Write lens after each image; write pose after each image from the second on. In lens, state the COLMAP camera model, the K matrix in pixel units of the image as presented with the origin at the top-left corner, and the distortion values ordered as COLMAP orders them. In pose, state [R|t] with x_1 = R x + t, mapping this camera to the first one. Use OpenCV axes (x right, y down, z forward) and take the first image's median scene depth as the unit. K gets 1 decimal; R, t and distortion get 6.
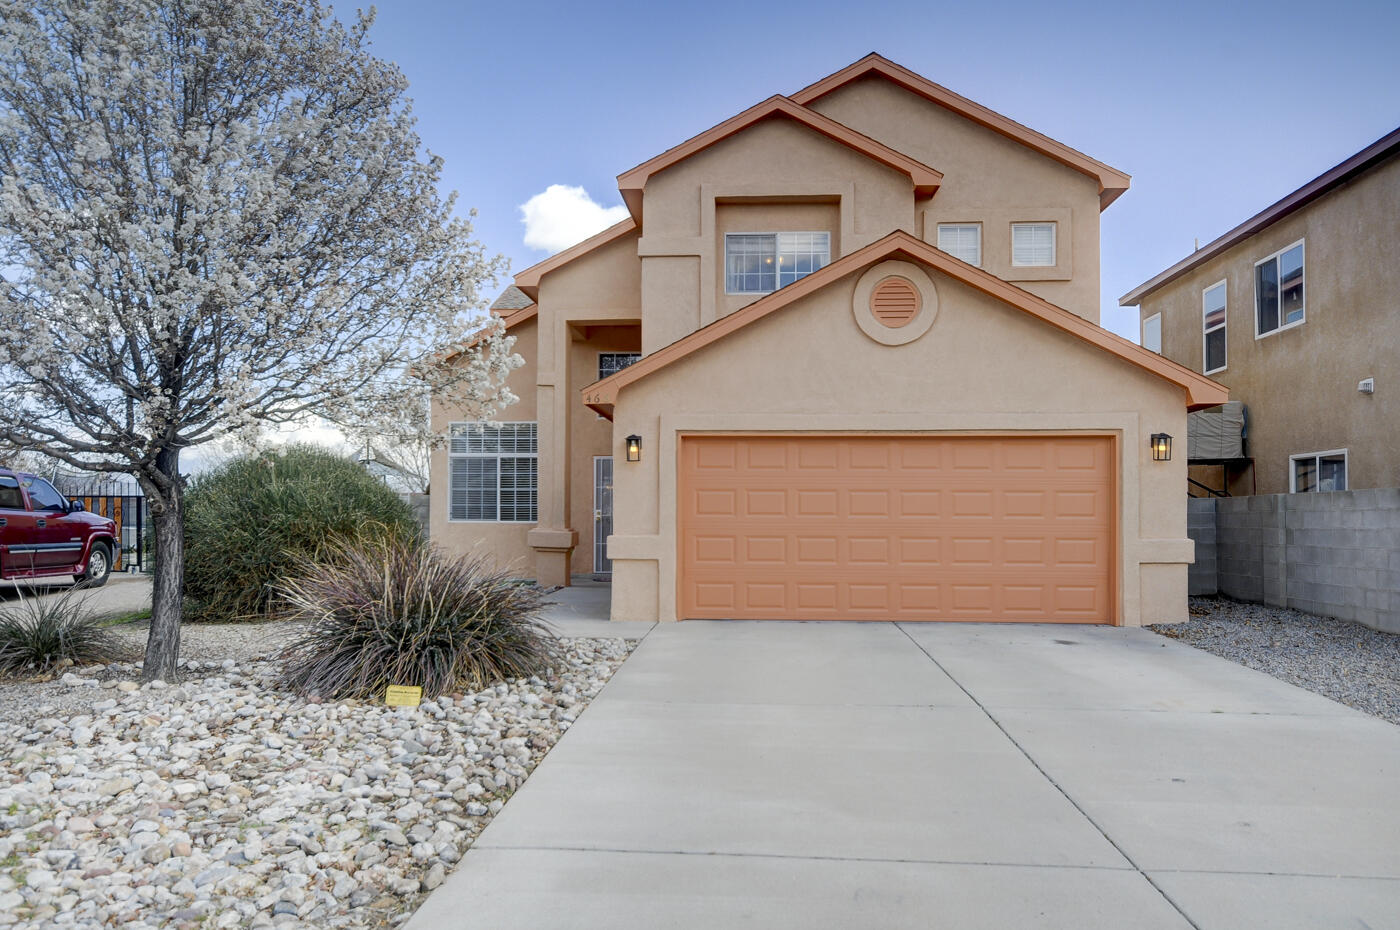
lens RADIAL K [[1049.6, 0, 700.0], [0, 1049.6, 465.0], [0, 0, 1]] dist [0.039577, 0.000537]
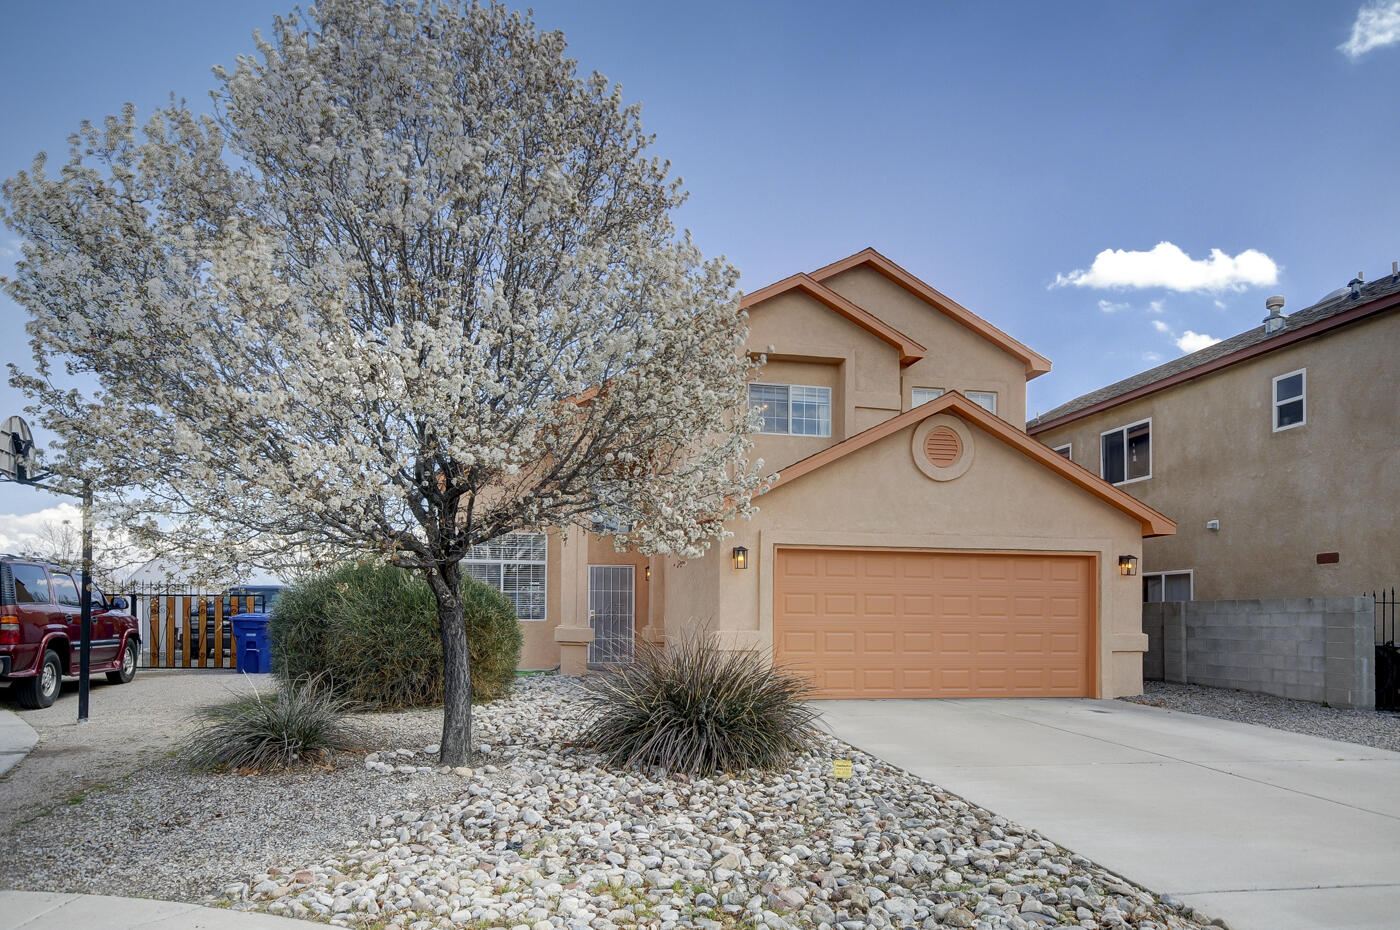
lens RADIAL K [[845.9, 0, 712.9], [0, 845.9, 583.9], [0, 0, 1]] dist [0.044842, 0.000228]
pose [[0.966909, 0.014430, 0.254713, -0.333042], [-0.016737, 0.999836, 0.006892, 0.007326], [-0.254572, -0.010927, 0.966992, 0.078082]]
